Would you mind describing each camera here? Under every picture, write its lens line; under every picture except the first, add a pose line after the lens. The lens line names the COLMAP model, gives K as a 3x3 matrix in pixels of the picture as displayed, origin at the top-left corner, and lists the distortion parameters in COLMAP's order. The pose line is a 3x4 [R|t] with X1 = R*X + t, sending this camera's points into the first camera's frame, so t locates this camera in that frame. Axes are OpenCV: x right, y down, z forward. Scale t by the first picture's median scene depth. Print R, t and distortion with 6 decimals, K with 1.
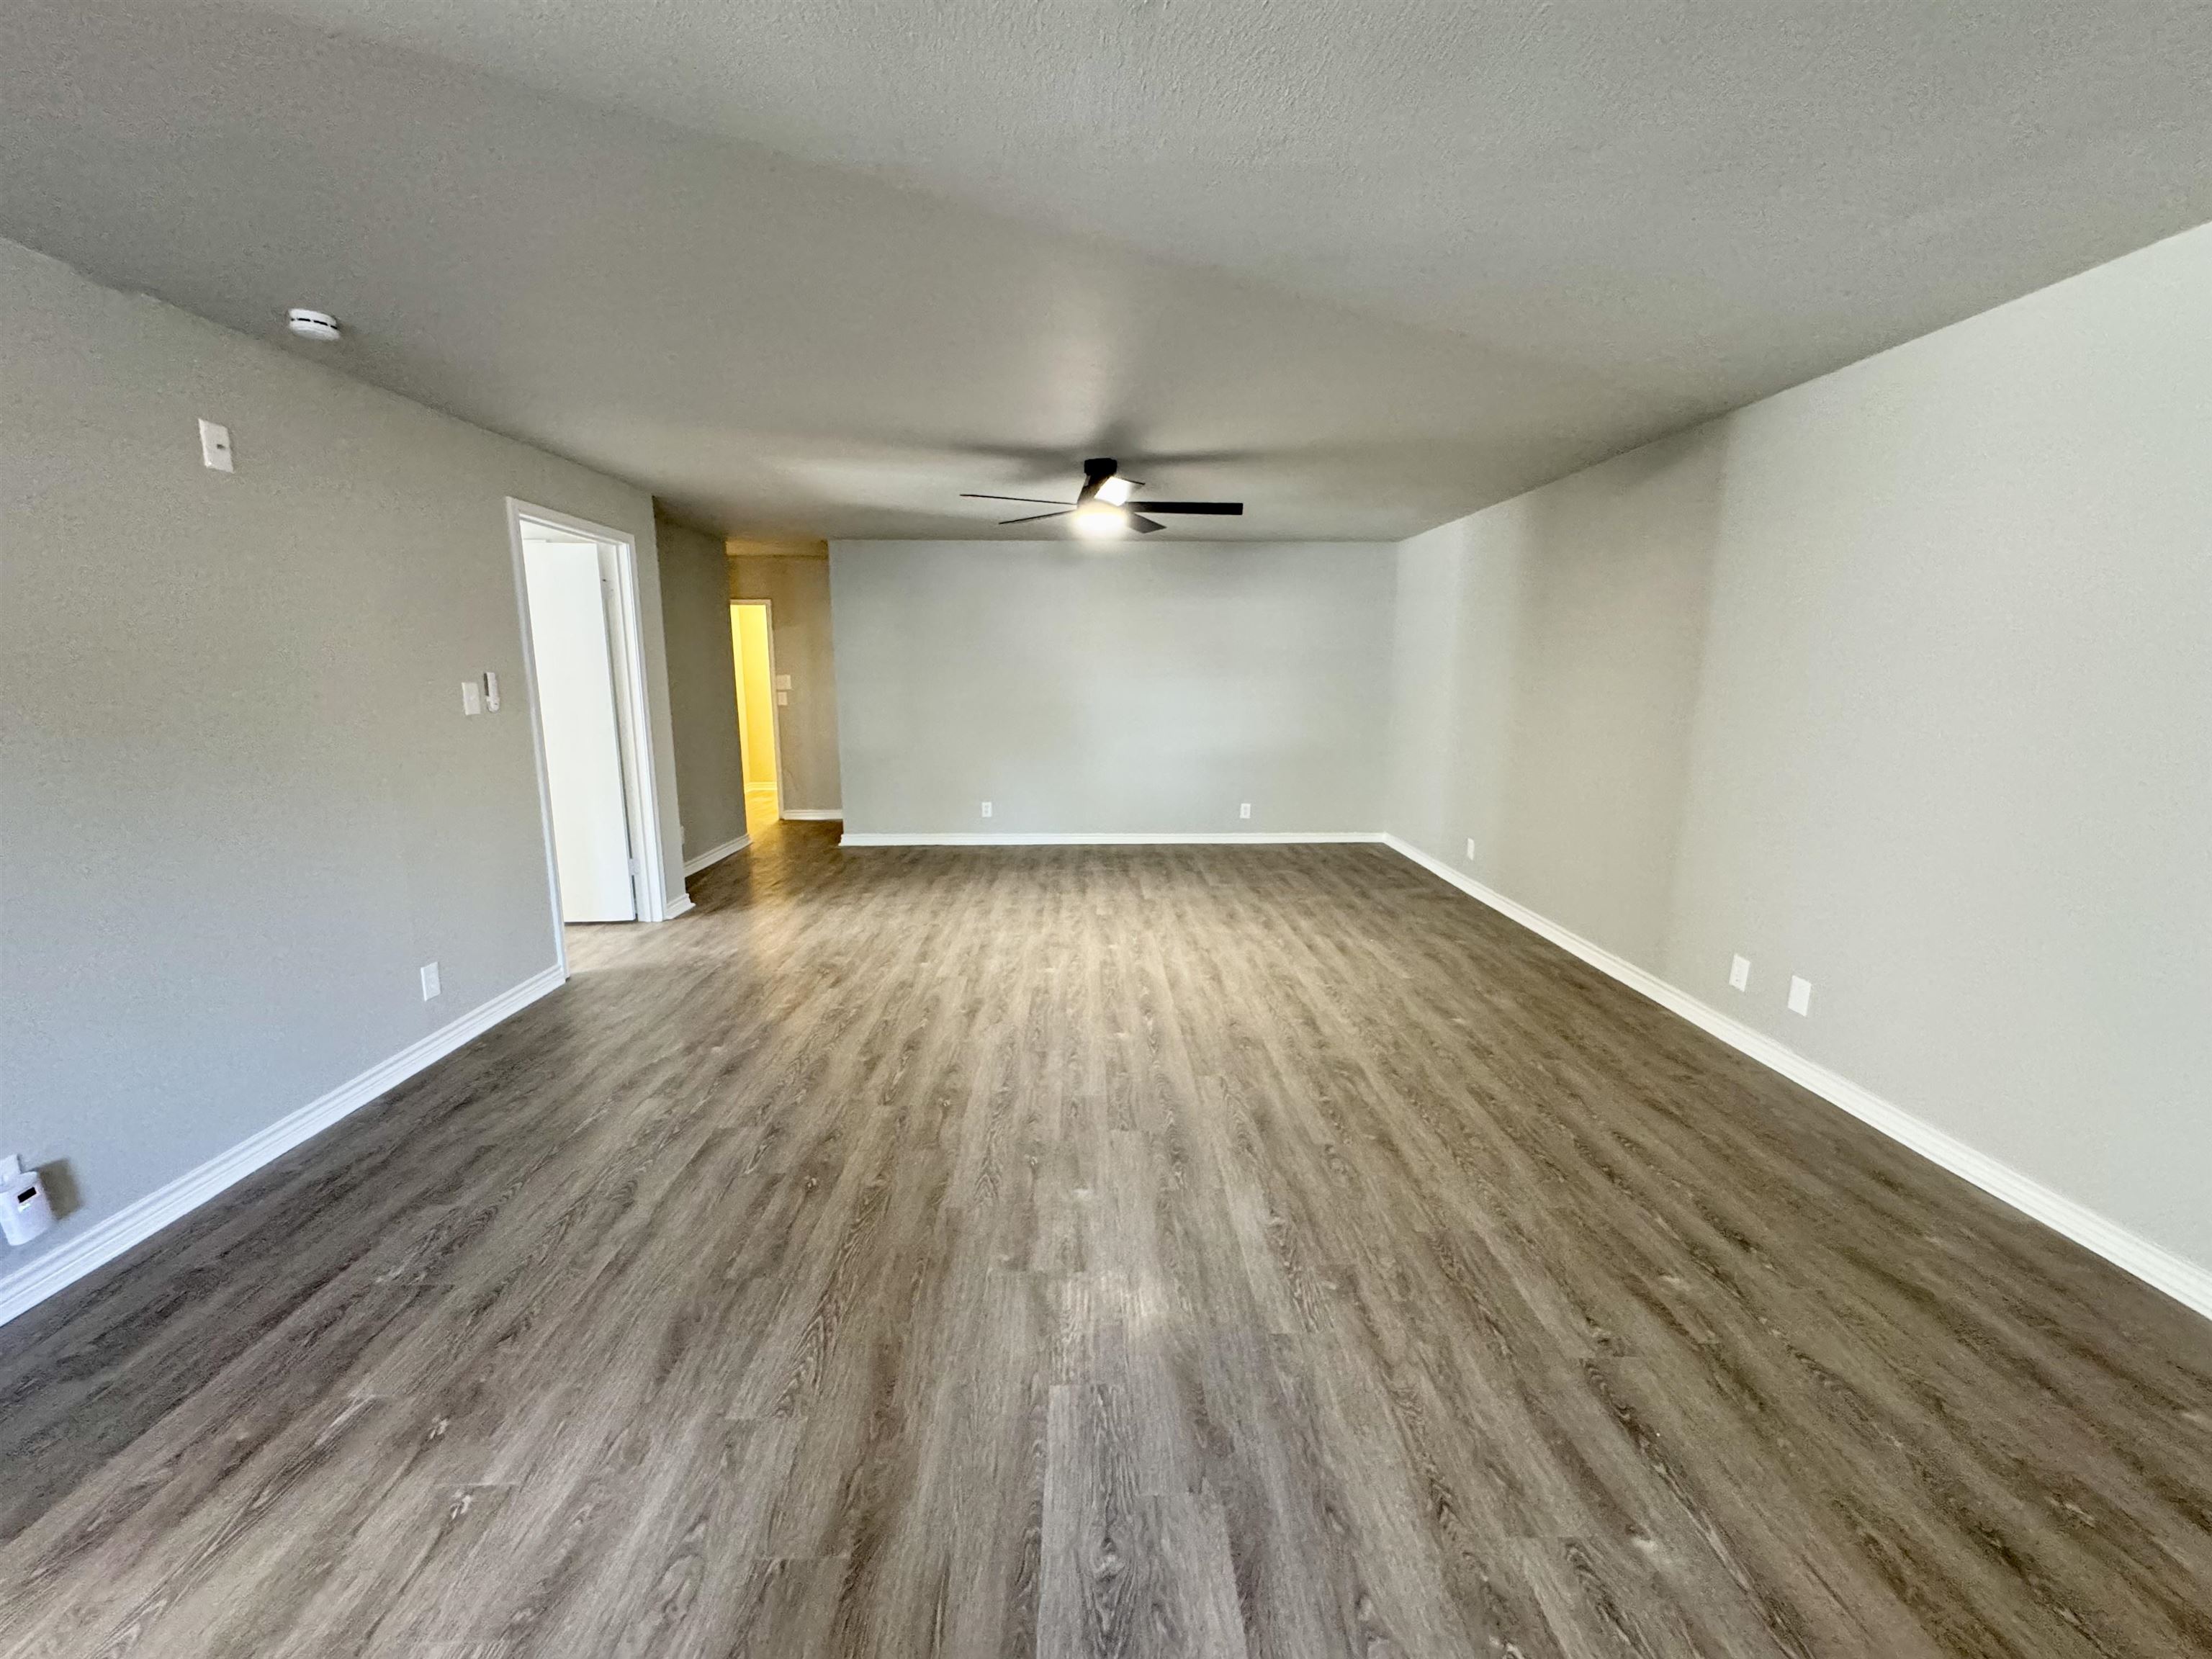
lens RADIAL K [[882.9, 0, 1107.2], [0, 882.9, 826.6], [0, 0, 1]] dist [-0.002275, 0.000182]
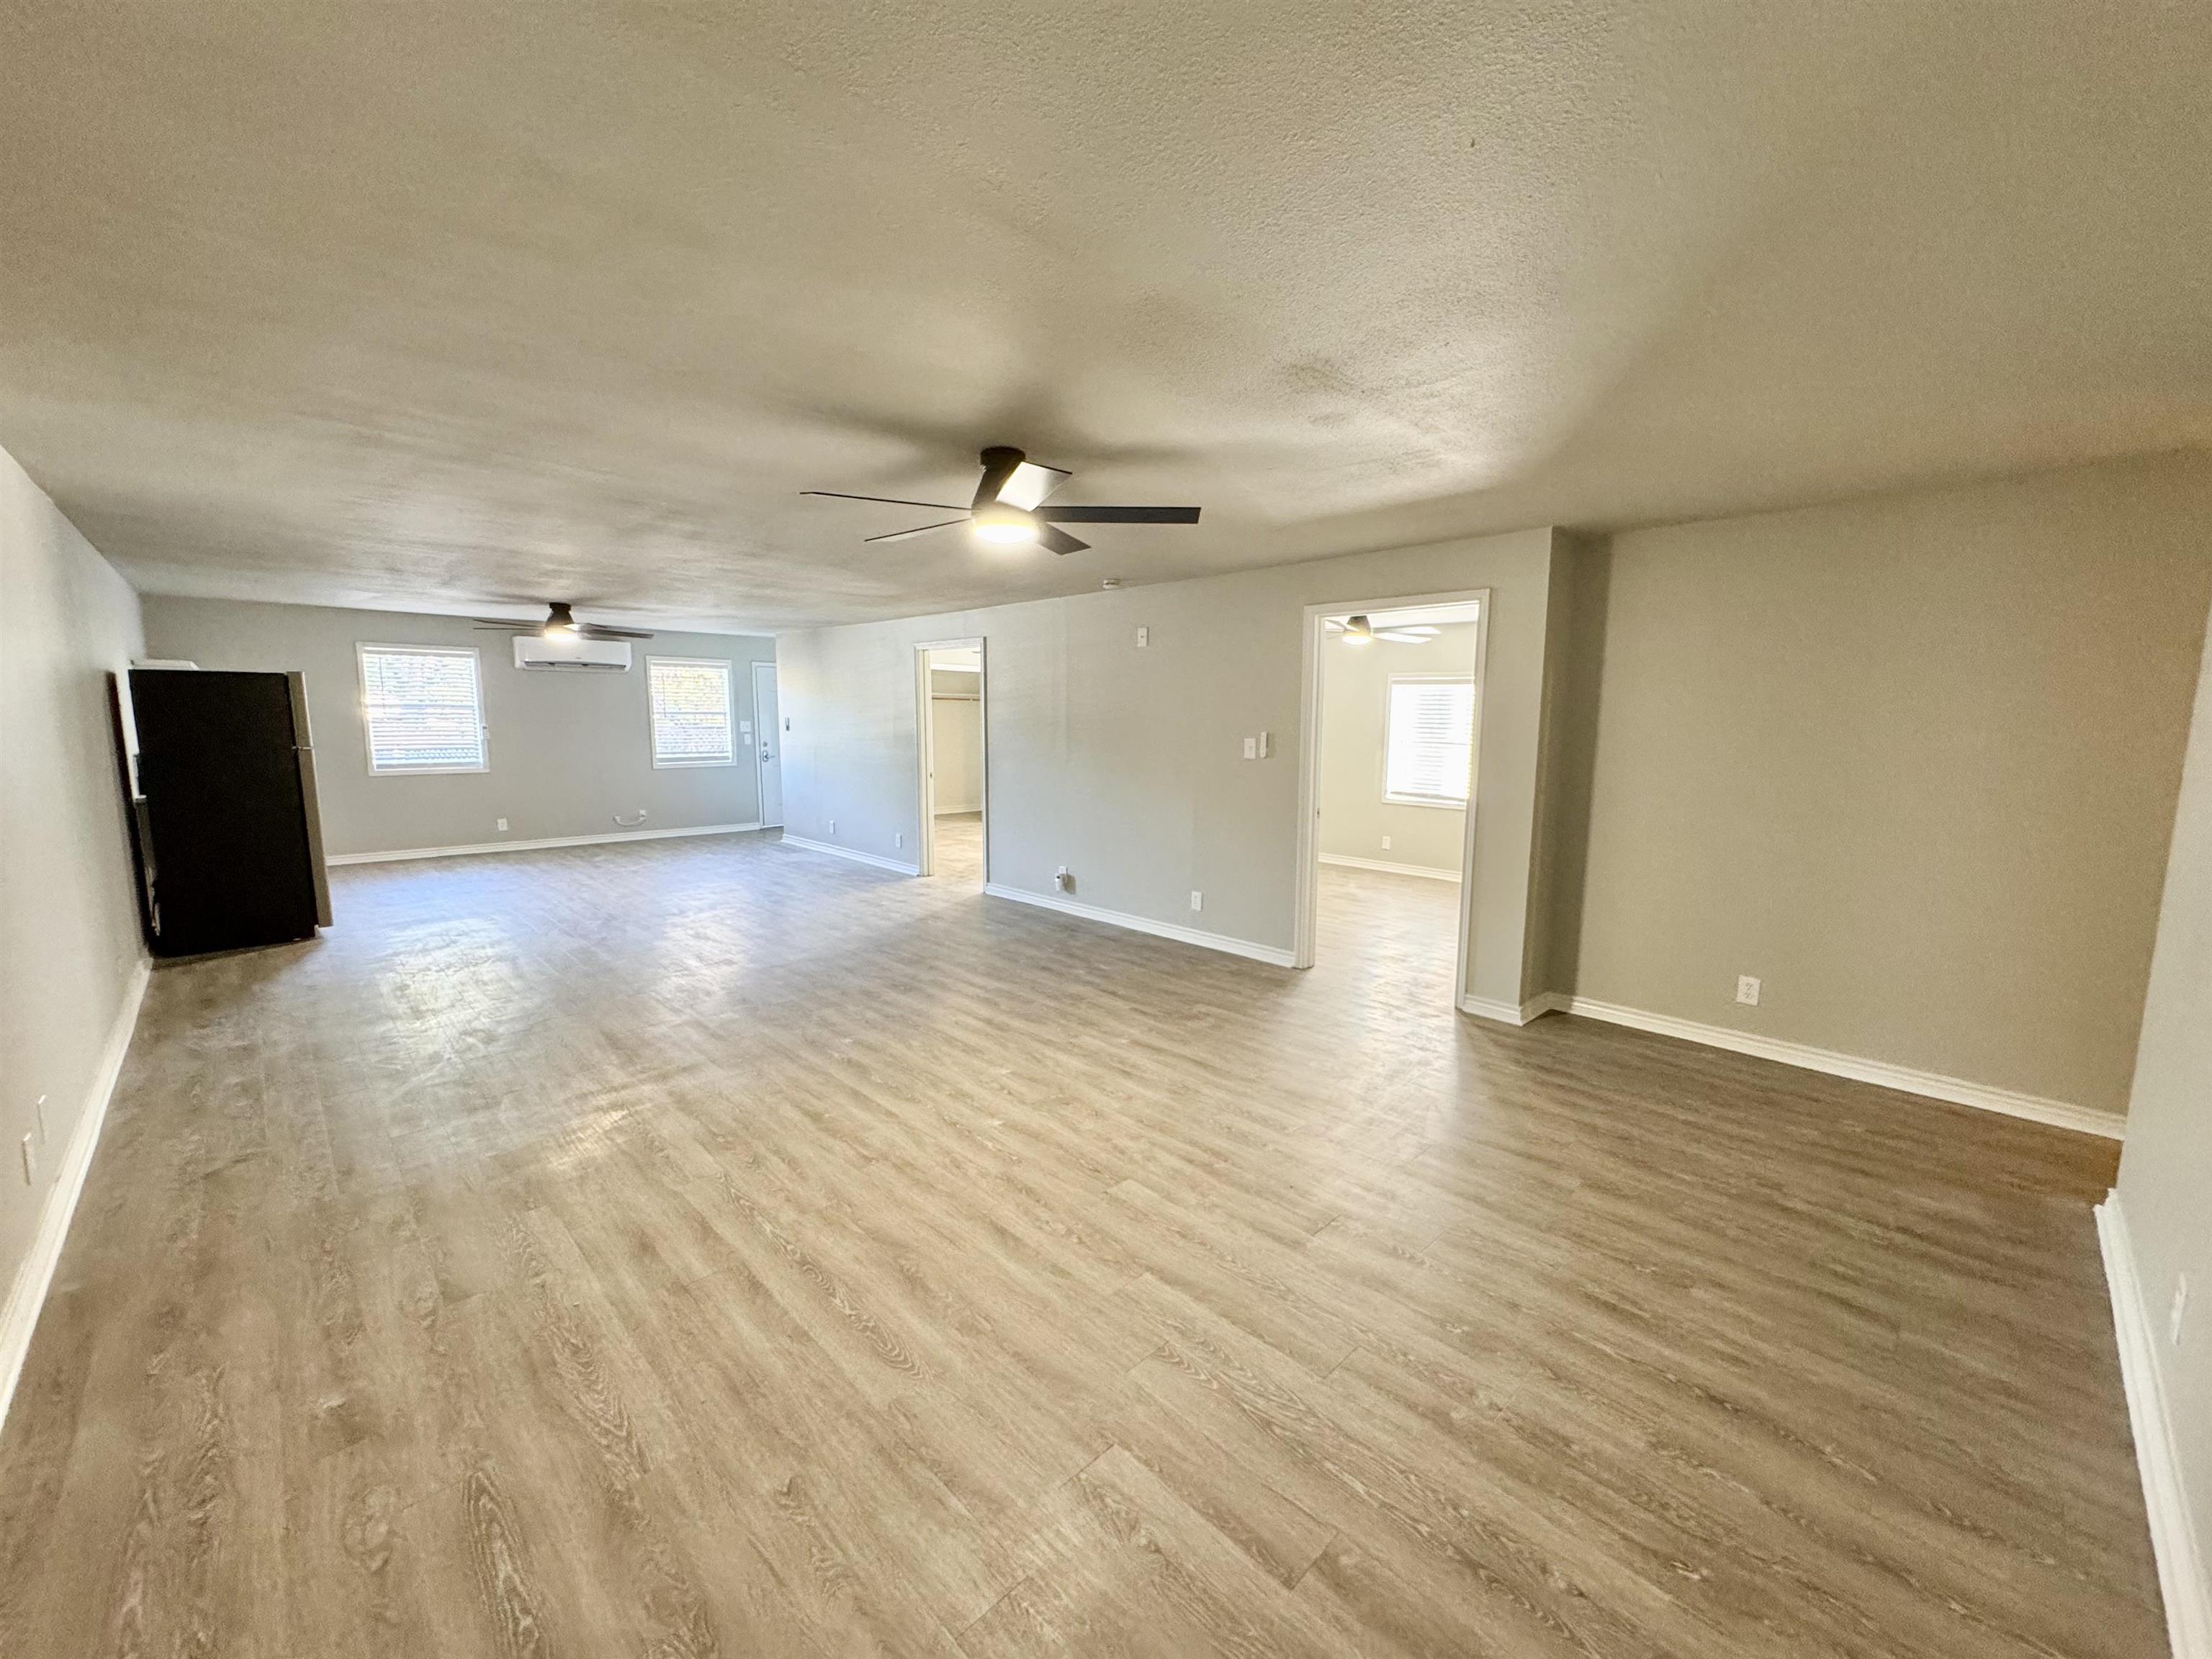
lens RADIAL K [[876.9, 0, 1106.7], [0, 876.9, 834.2], [0, 0, 1]] dist [-0.002574, 0.000510]
pose [[-0.736025, 0.083217, -0.671820, 0.534740], [-0.127059, 0.957796, 0.257841, -0.377658], [0.664924, 0.275138, -0.694388, 2.005665]]
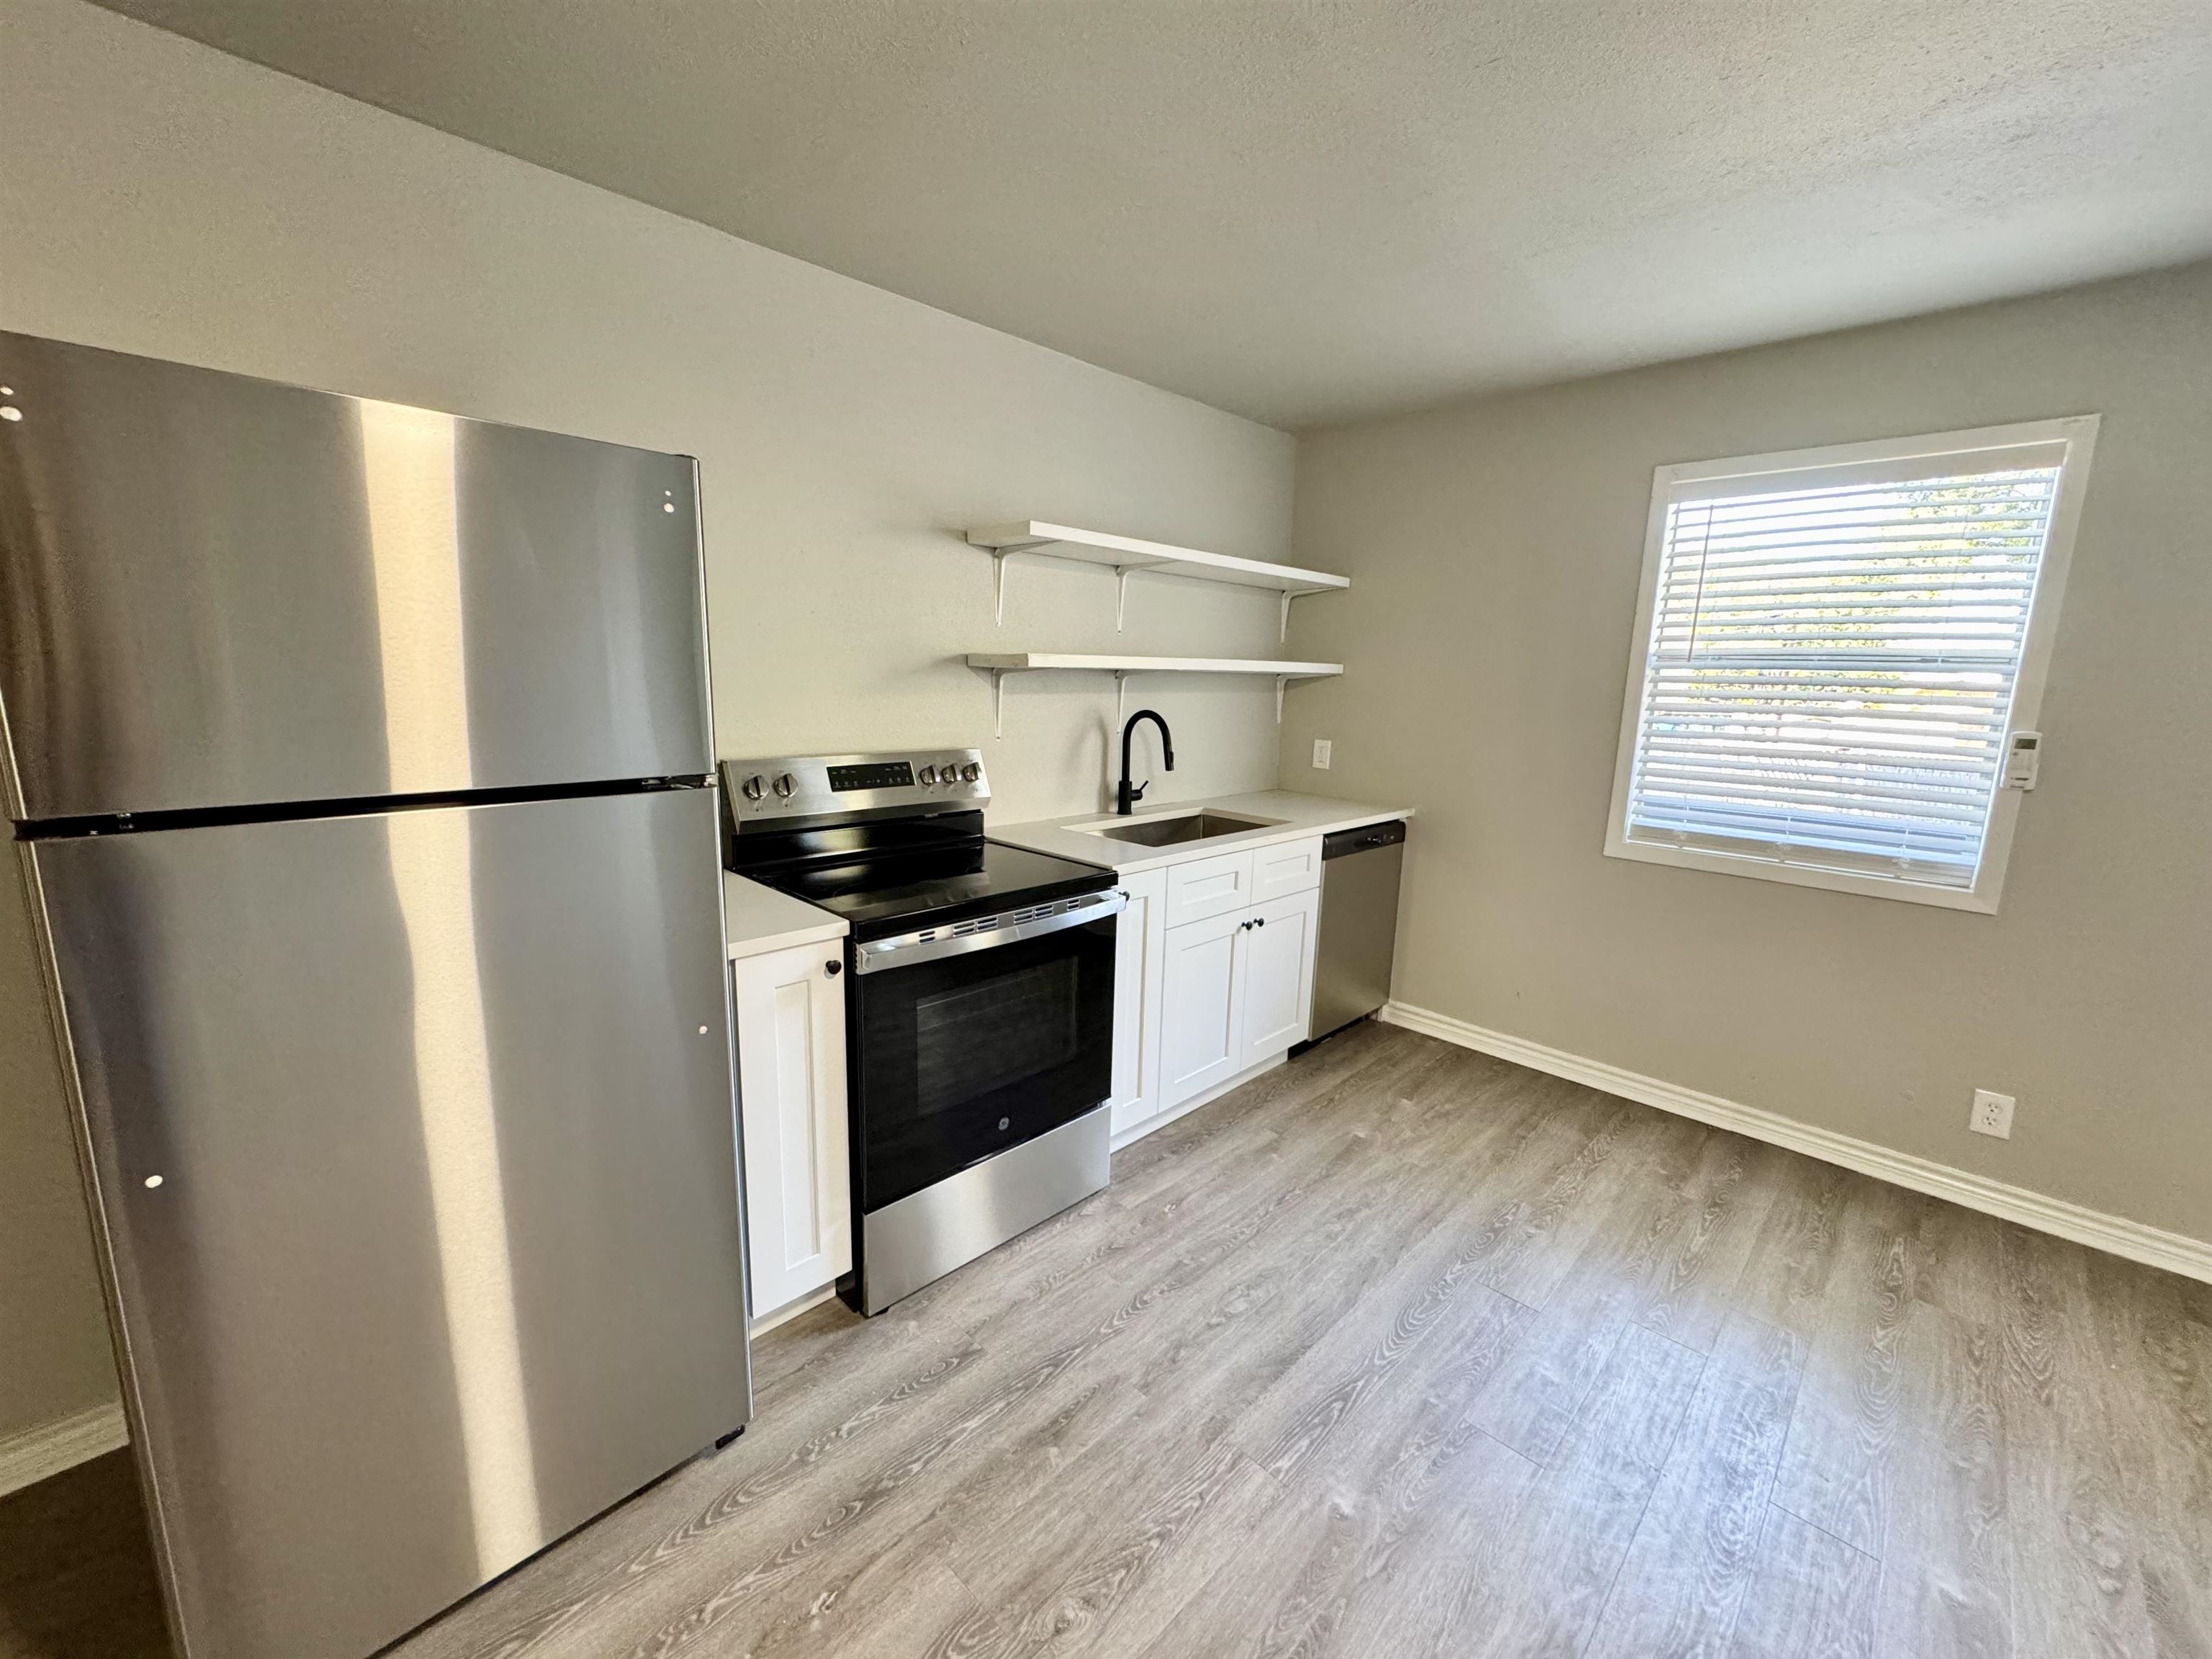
lens RADIAL K [[876.9, 0, 1106.7], [0, 876.9, 834.2], [0, 0, 1]] dist [-0.002574, 0.000510]
pose [[-0.689142, -0.153259, 0.708234, 0.106237], [0.098117, 0.948641, 0.300754, 0.039621], [-0.717953, 0.276752, -0.638712, -0.265447]]
